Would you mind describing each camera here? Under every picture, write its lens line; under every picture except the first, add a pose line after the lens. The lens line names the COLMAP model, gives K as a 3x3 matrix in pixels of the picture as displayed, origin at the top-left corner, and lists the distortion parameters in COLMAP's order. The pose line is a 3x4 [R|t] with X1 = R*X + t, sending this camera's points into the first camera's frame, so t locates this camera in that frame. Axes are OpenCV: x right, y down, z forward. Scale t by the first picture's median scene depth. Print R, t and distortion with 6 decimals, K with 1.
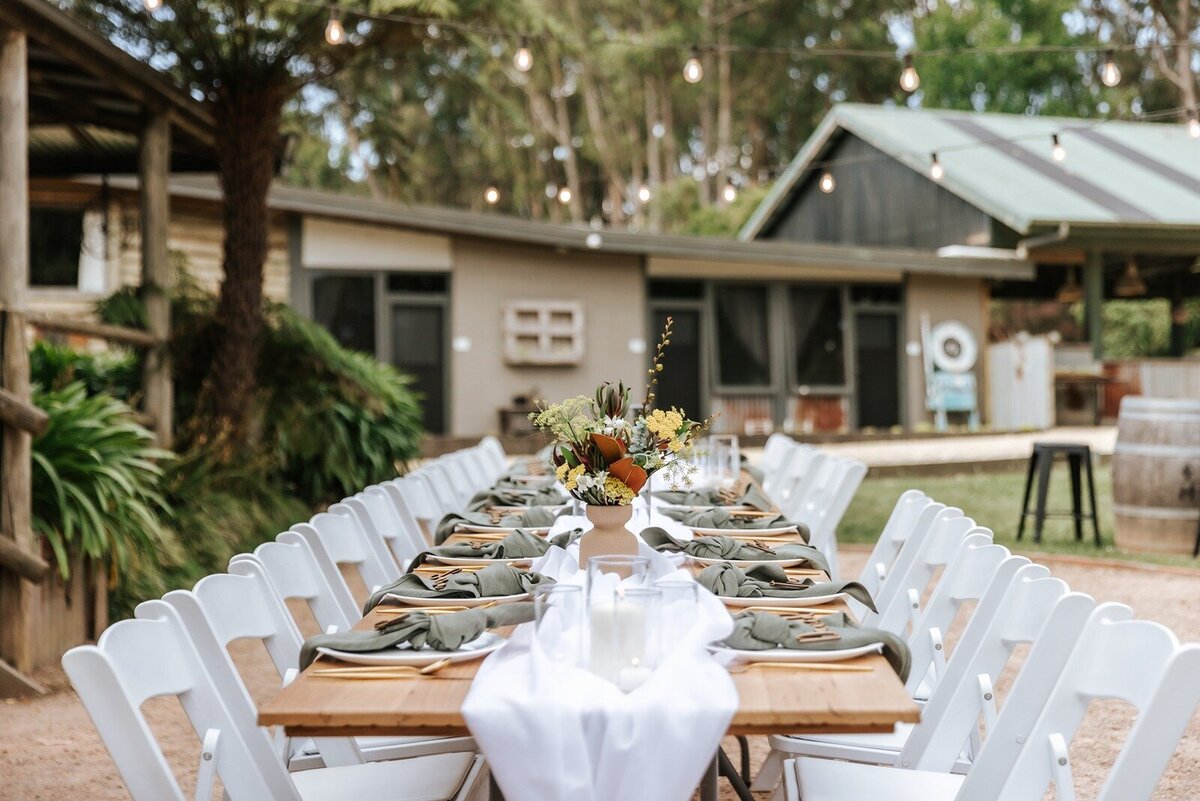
lens RADIAL K [[1863.5, 0, 665.2], [0, 1863.5, 396.7], [0, 0, 1]] dist [-0.001135, 0.102995]
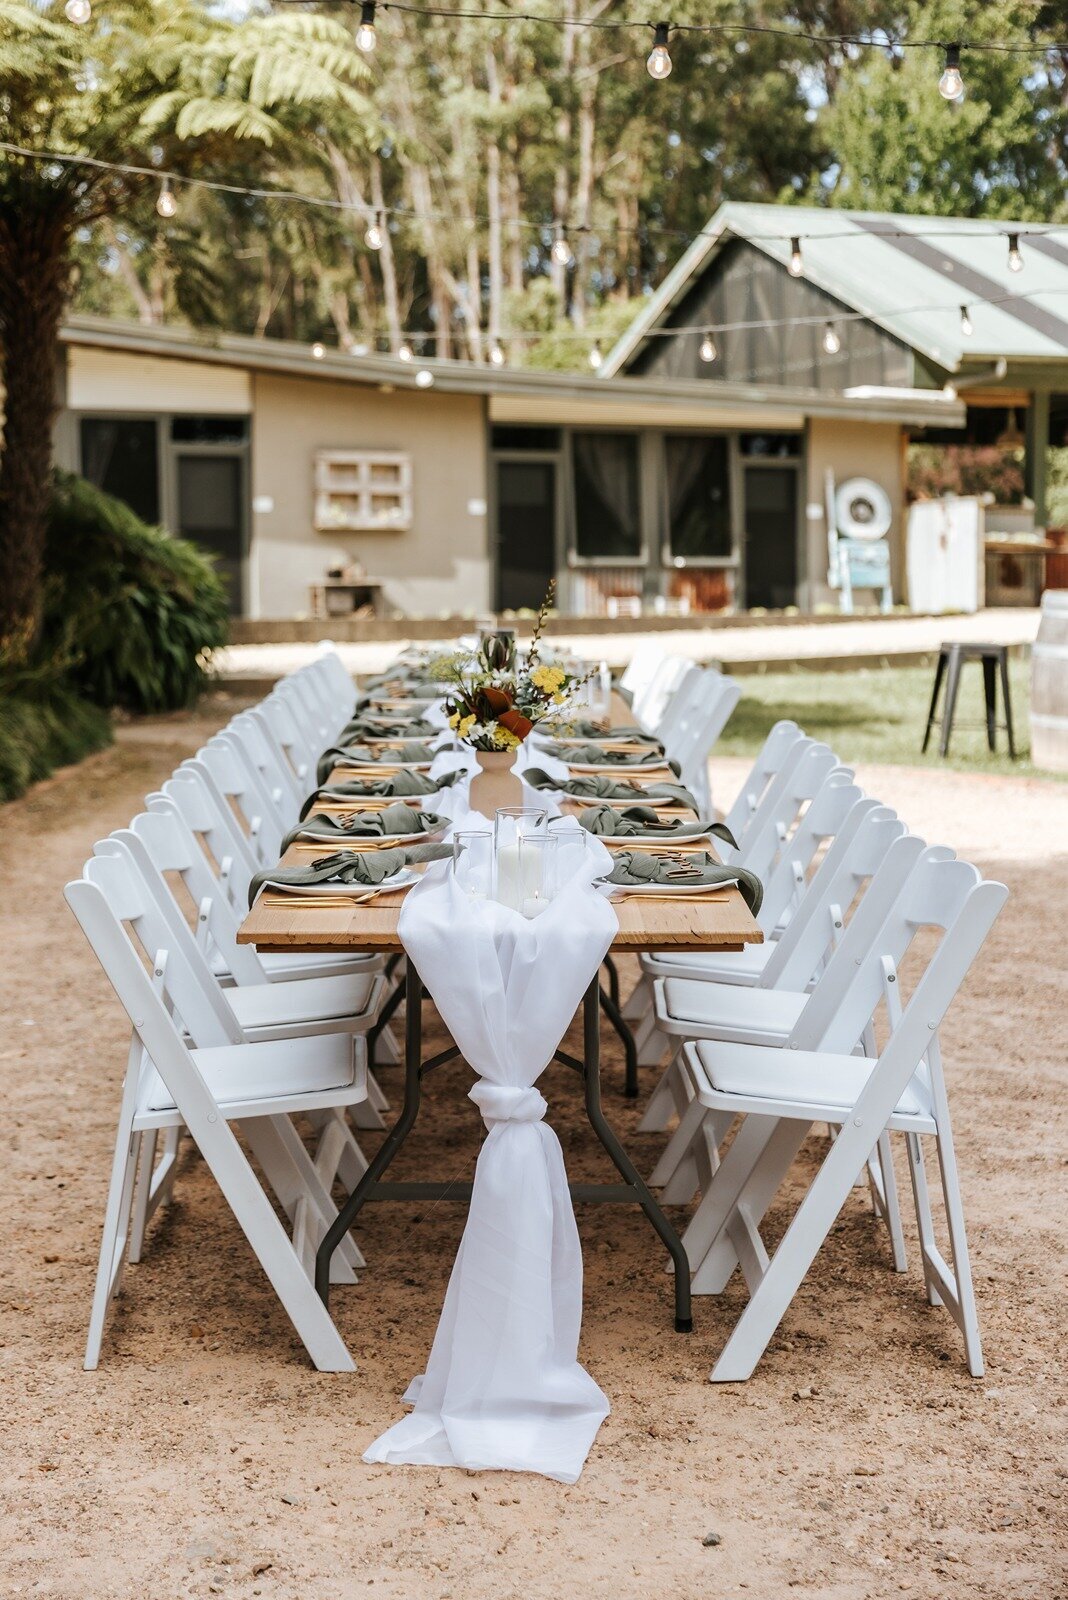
lens RADIAL K [[2602.3, 0, 534.0], [0, 2602.3, 800.0], [0, 0, 1]] dist [-0.012665, -0.045944]
pose [[0.999838, 0.003615, 0.017646, -0.019143], [-0.005489, 0.994207, 0.107341, -0.042160], [-0.017156, -0.107421, 0.994066, -0.285253]]
